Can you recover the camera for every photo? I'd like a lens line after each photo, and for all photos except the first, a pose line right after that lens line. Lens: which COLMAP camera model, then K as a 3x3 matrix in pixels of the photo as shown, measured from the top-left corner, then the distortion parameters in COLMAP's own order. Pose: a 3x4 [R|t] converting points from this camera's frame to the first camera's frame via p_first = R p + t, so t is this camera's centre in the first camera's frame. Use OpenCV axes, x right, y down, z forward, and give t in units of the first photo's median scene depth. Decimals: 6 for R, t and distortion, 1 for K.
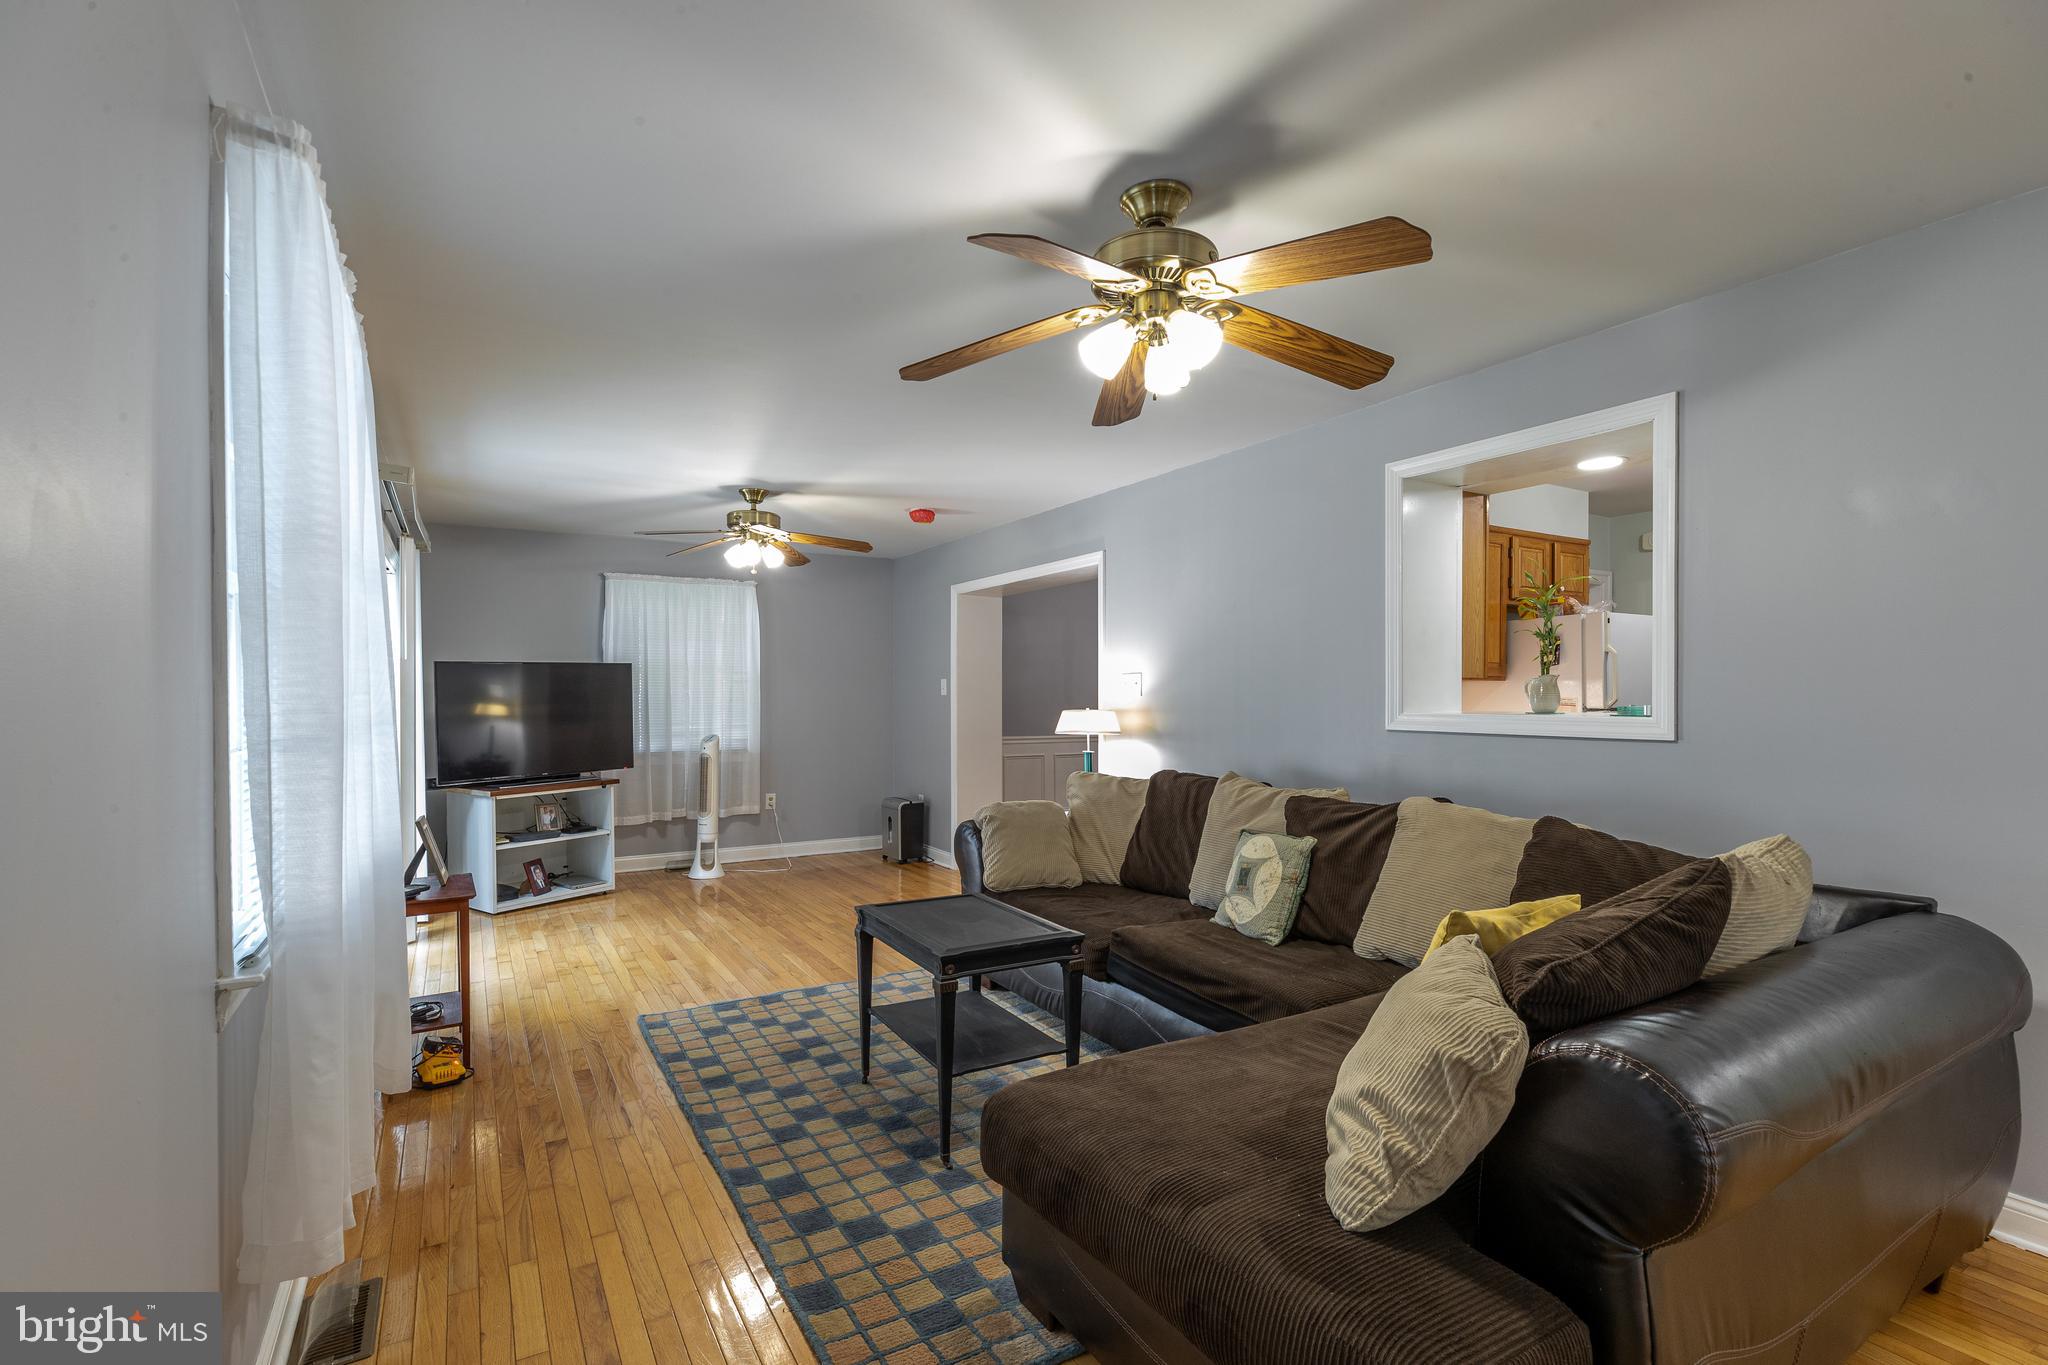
lens RADIAL K [[929.2, 0, 1014.7], [0, 929.2, 704.5], [0, 0, 1]] dist [0.011074, -0.000707]
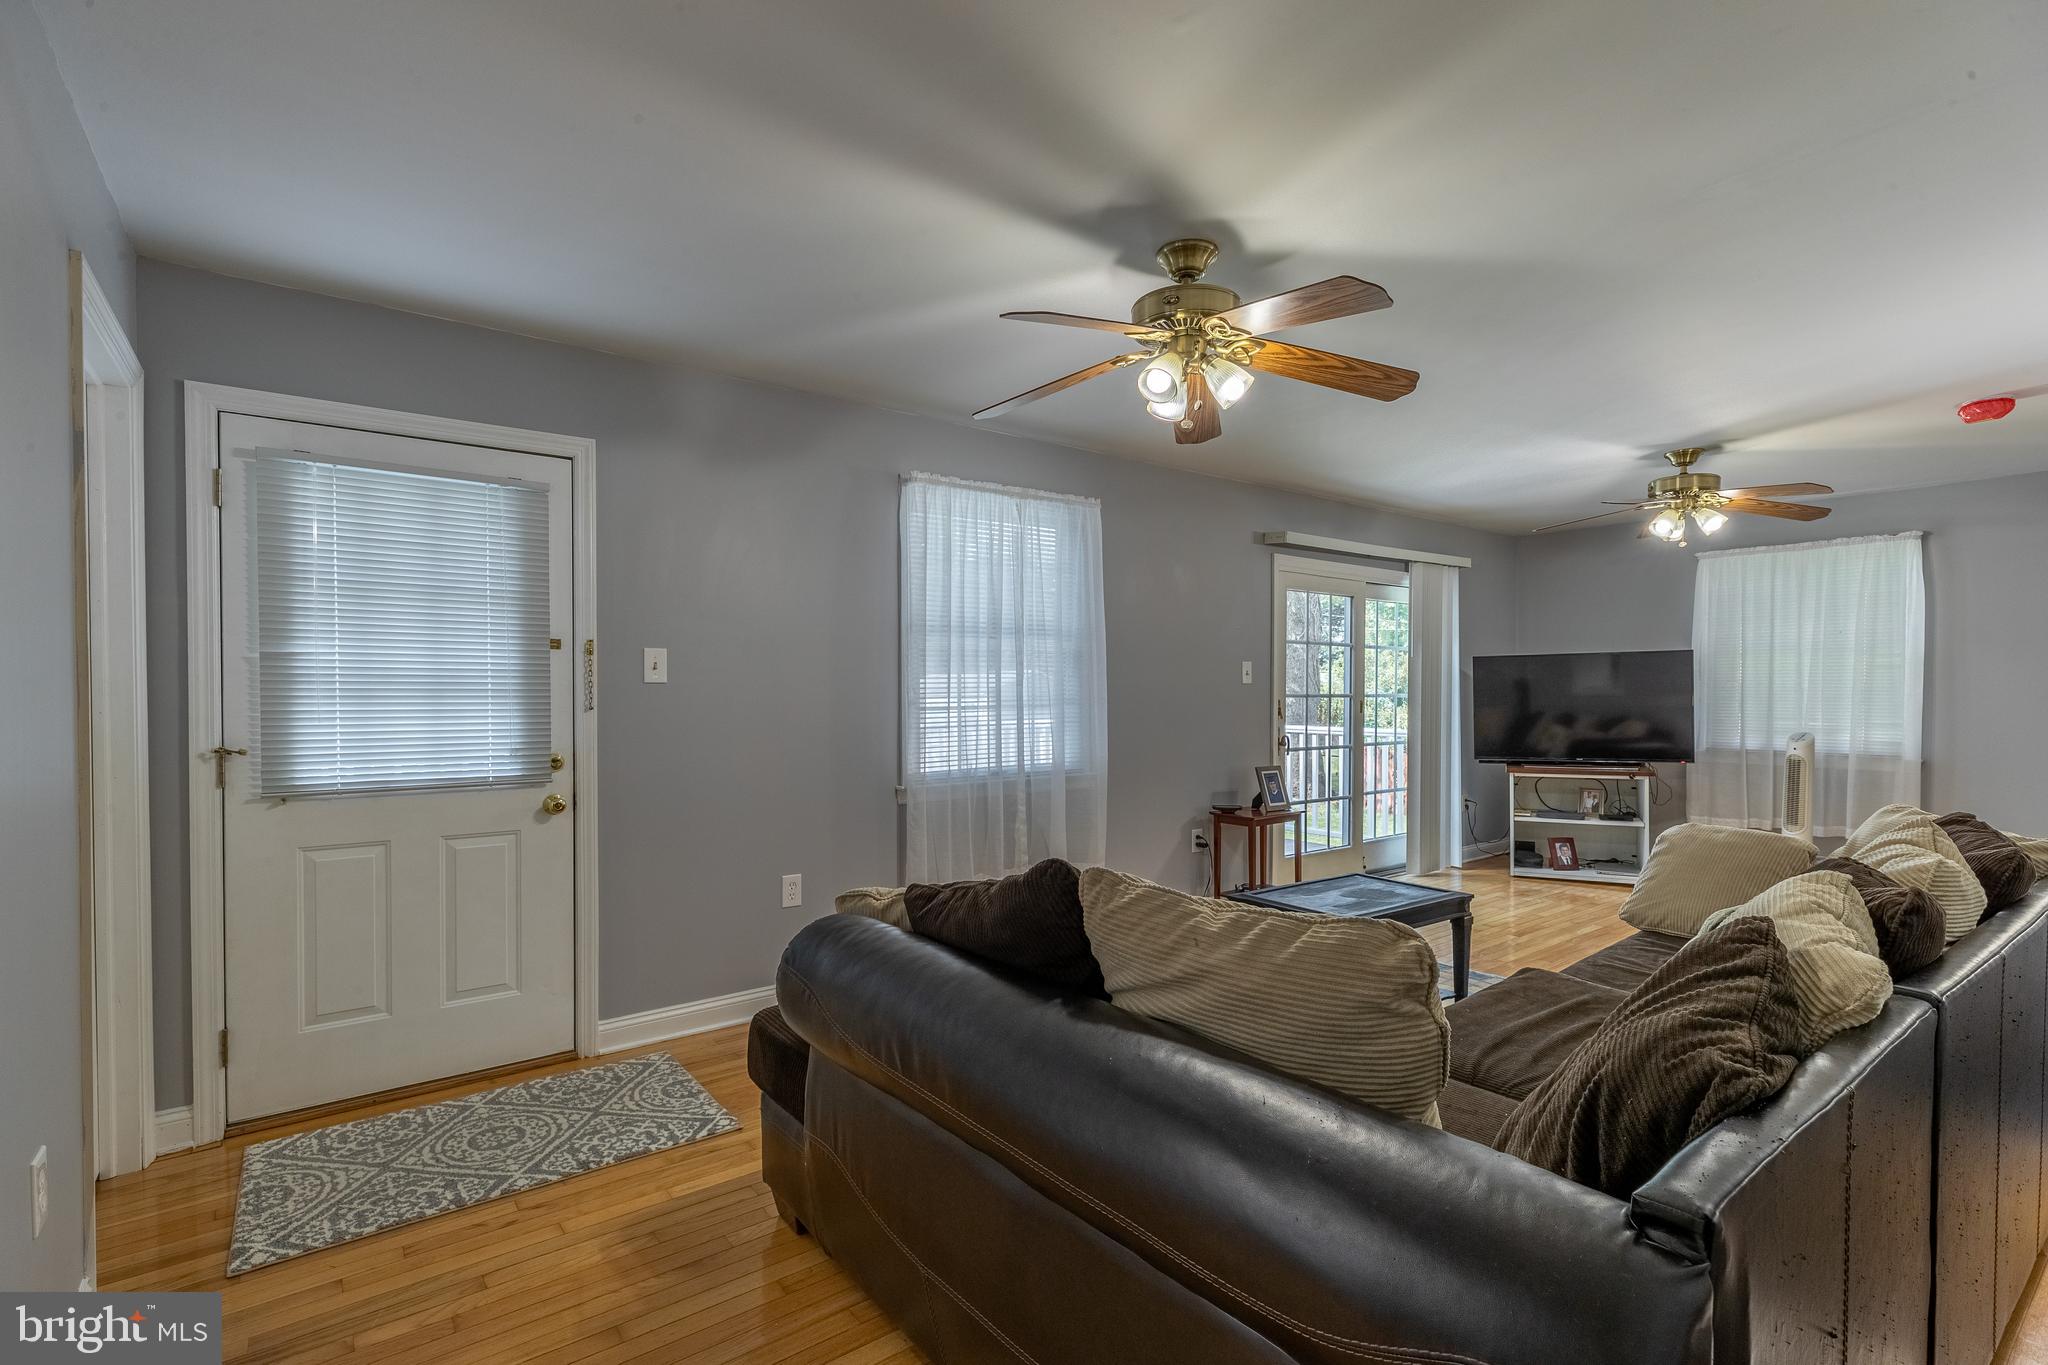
lens RADIAL K [[929.2, 0, 1014.7], [0, 929.2, 704.5], [0, 0, 1]] dist [0.011074, -0.000707]
pose [[0.116157, 0.021546, -0.992997, 0.461716], [-0.011498, 0.999727, 0.020347, -0.001591], [0.993164, 0.009054, 0.116373, 0.236081]]
